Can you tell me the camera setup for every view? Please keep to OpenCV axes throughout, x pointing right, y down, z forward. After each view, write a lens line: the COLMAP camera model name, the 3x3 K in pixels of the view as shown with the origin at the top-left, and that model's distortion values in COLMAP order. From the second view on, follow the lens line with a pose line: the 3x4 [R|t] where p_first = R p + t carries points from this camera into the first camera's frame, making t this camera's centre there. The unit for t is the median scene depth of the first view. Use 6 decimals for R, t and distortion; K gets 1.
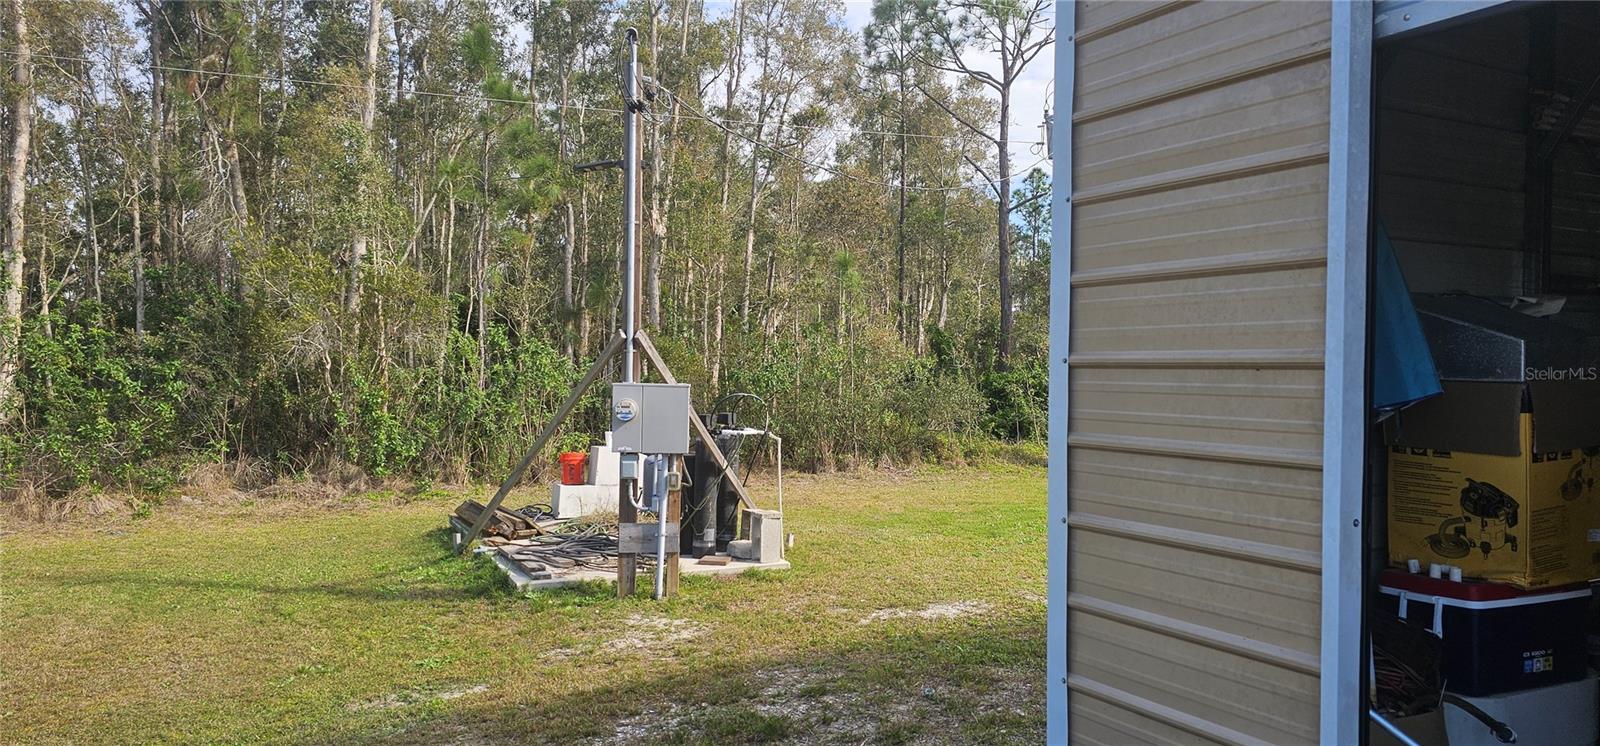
lens RADIAL K [[1064.8, 0, 806.7], [0, 1064.8, 374.8], [0, 0, 1]] dist [0.064157, -0.053329]
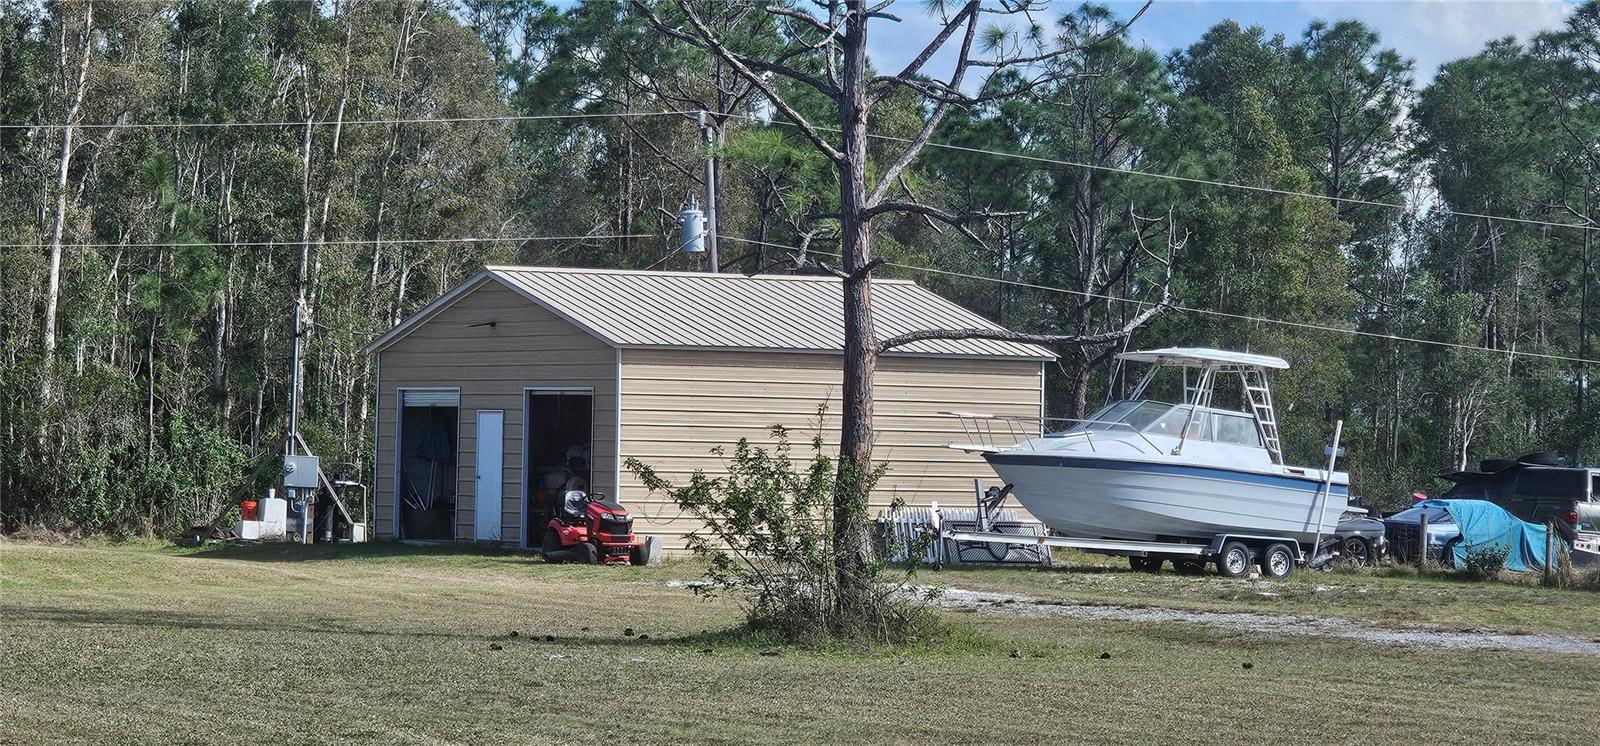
lens RADIAL K [[4908.1, 0, 800.3], [0, 4908.1, 371.7], [0, 0, 1]] dist [-0.125198, 0.000000]
pose [[0.999322, 0.016541, -0.032885, 1.057302], [-0.017288, 0.999596, -0.022567, 0.037792], [0.032498, 0.023120, 0.999204, -7.916016]]
